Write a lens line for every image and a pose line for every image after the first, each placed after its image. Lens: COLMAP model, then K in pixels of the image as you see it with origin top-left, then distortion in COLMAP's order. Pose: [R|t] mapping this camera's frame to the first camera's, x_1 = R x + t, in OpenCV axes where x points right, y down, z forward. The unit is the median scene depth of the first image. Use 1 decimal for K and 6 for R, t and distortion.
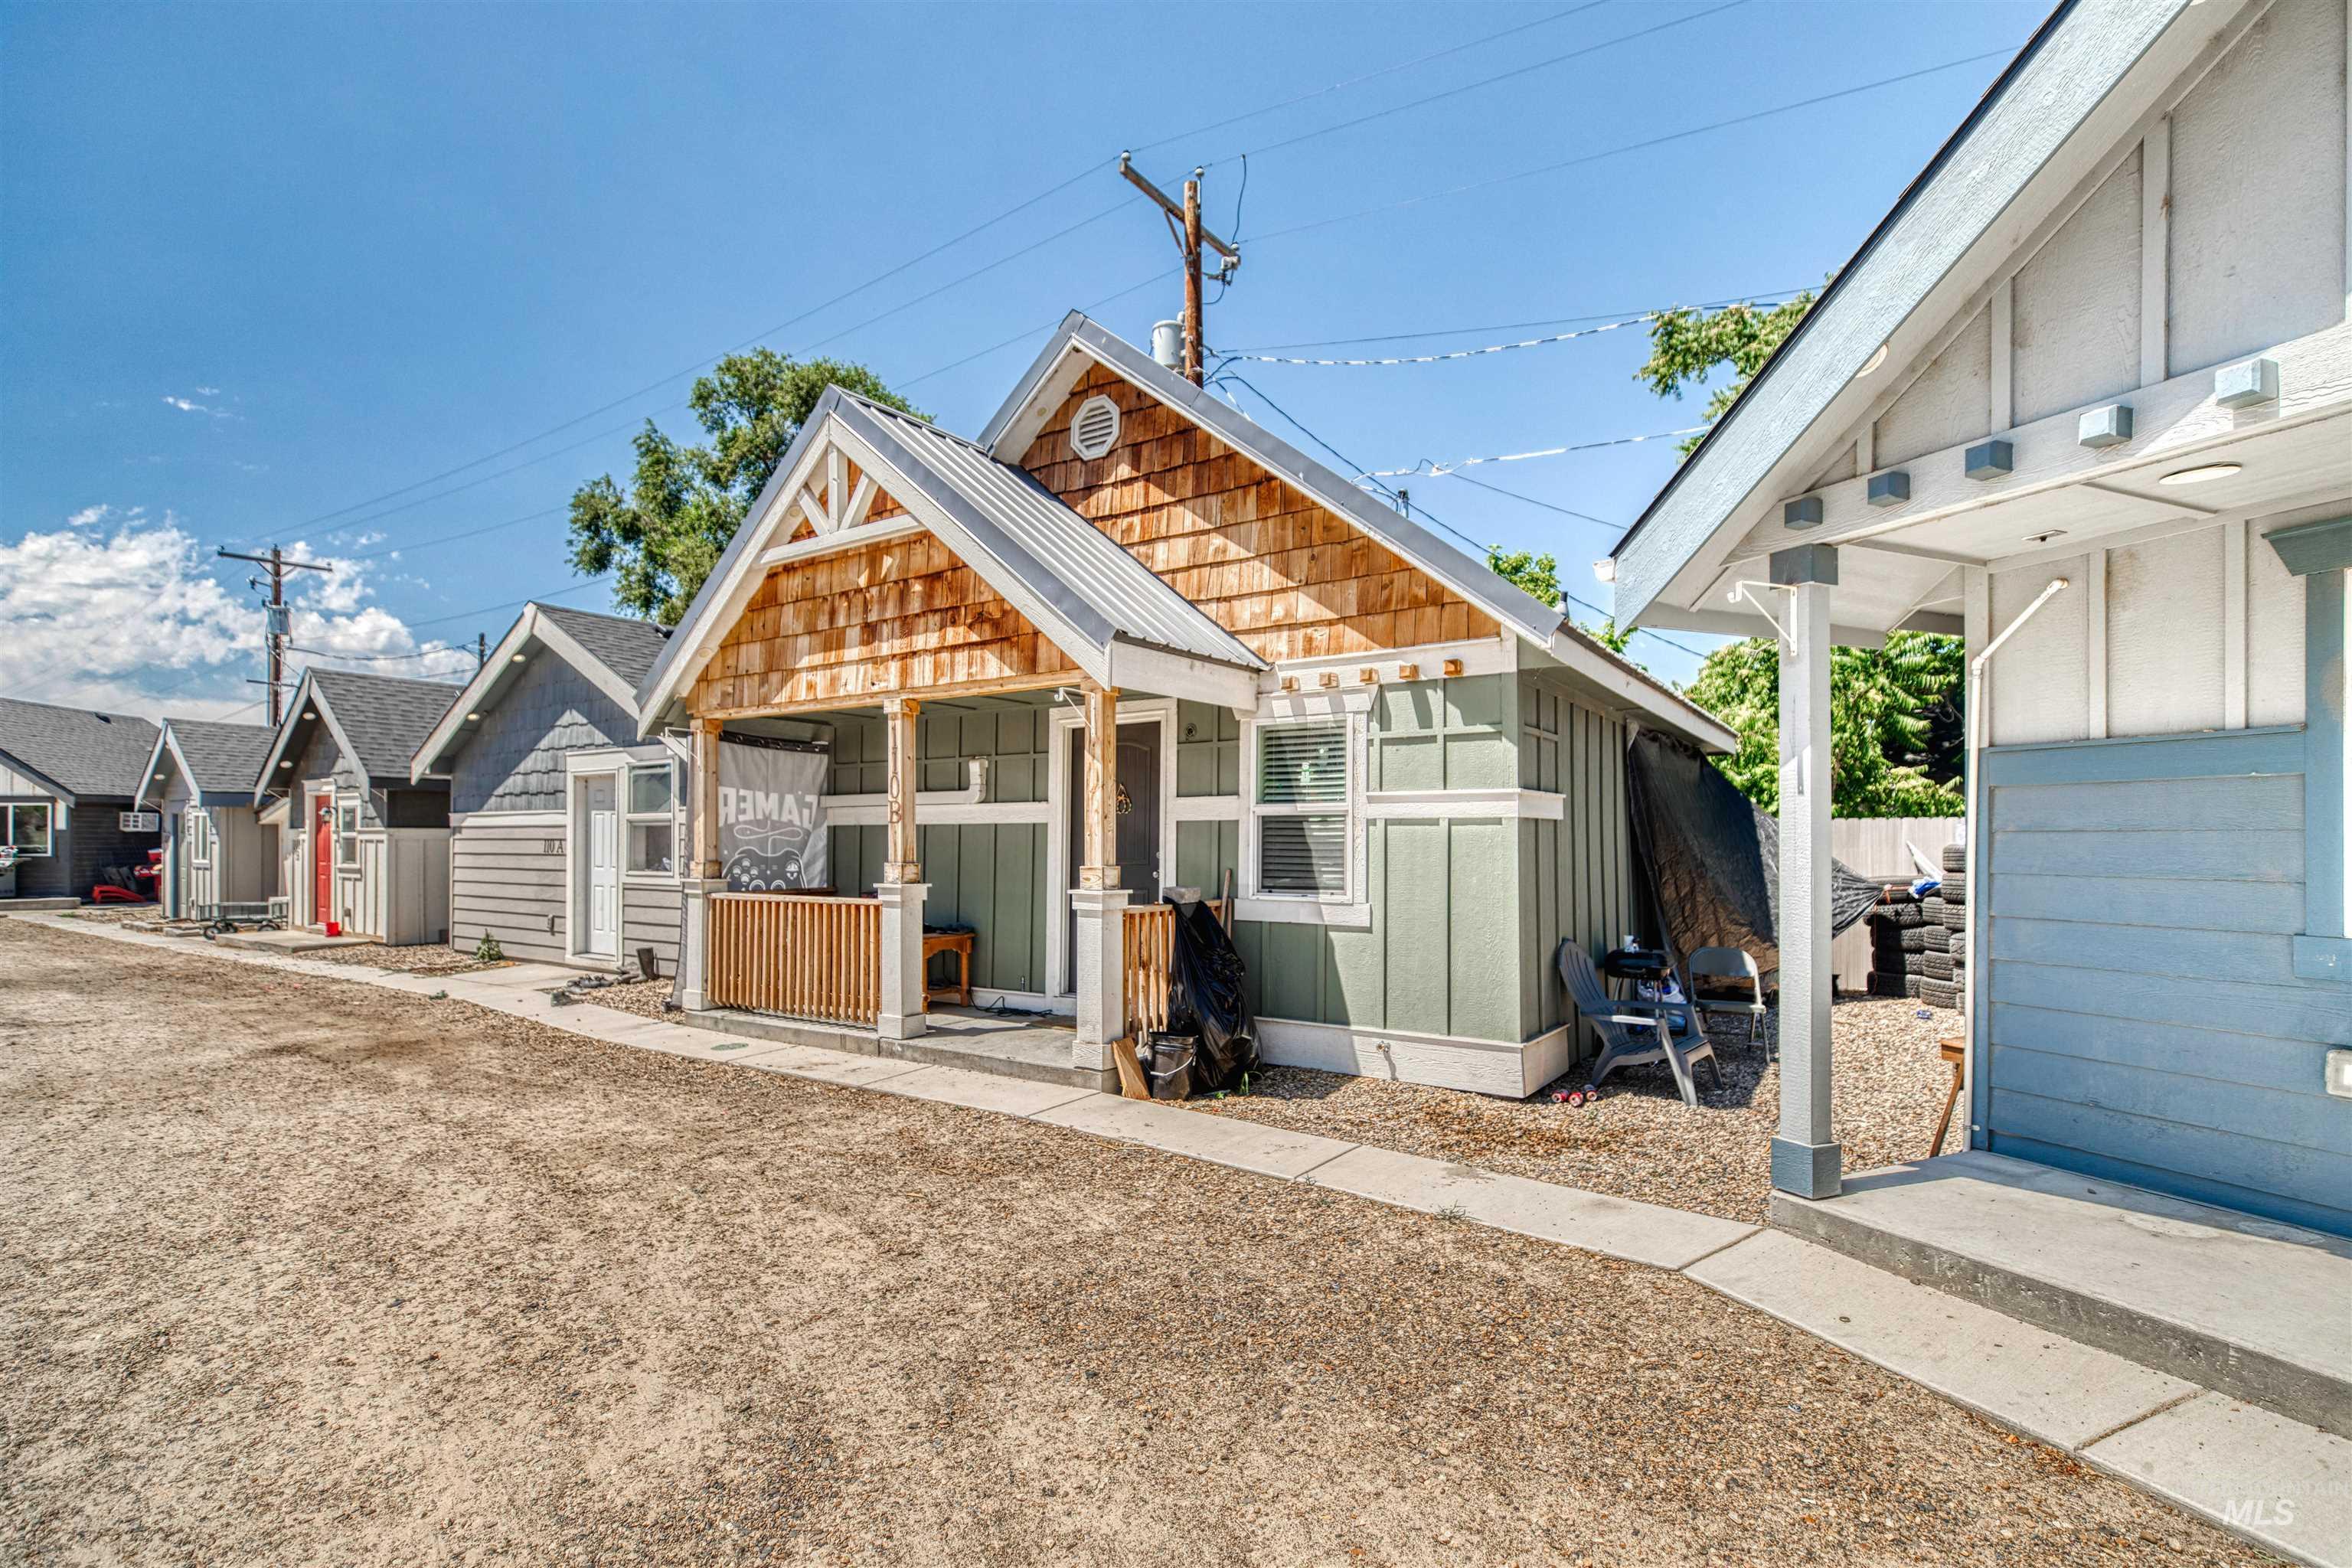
lens RADIAL K [[1058.3, 0, 1184.9], [0, 1058.3, 836.0], [0, 0, 1]] dist [0.002141, 0.000368]
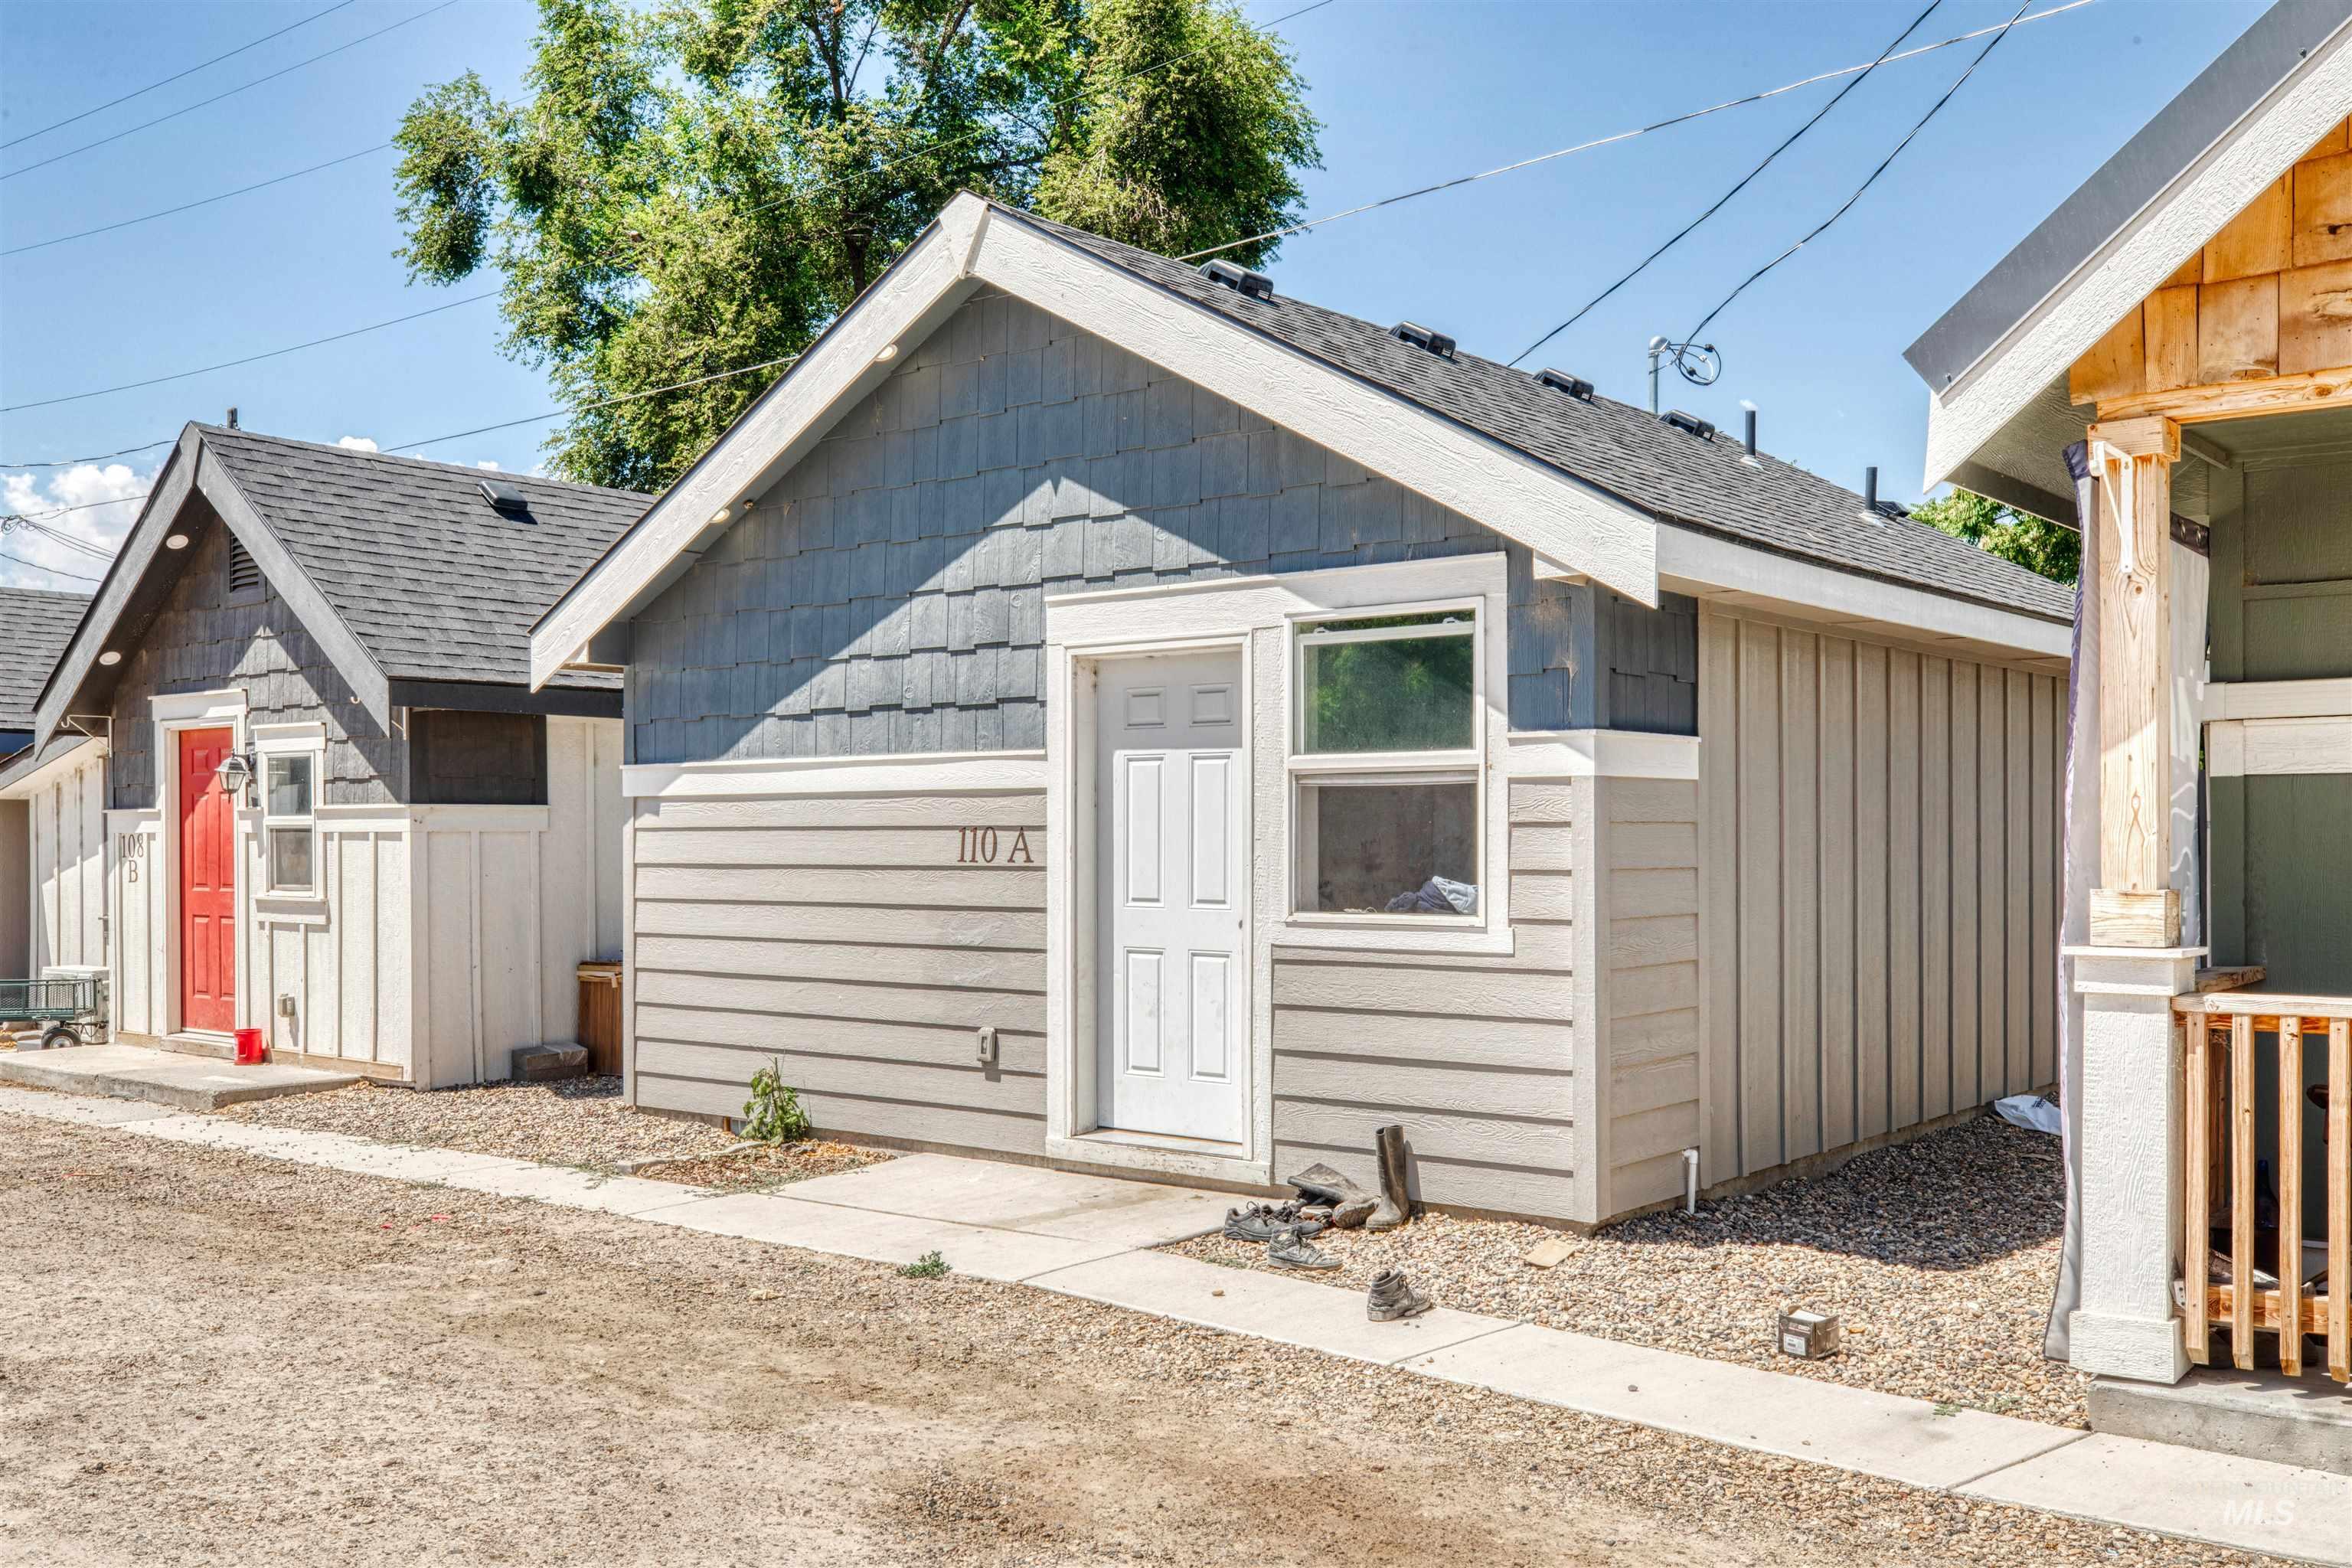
lens RADIAL K [[2108.0, 0, 1171.3], [0, 2108.0, 846.3], [0, 0, 1]] dist [0.002349, -0.007852]
pose [[0.995920, -0.002560, -0.090204, -0.473541], [0.003232, 0.999968, 0.007303, 0.004847], [0.090183, -0.007565, 0.995897, 0.260541]]
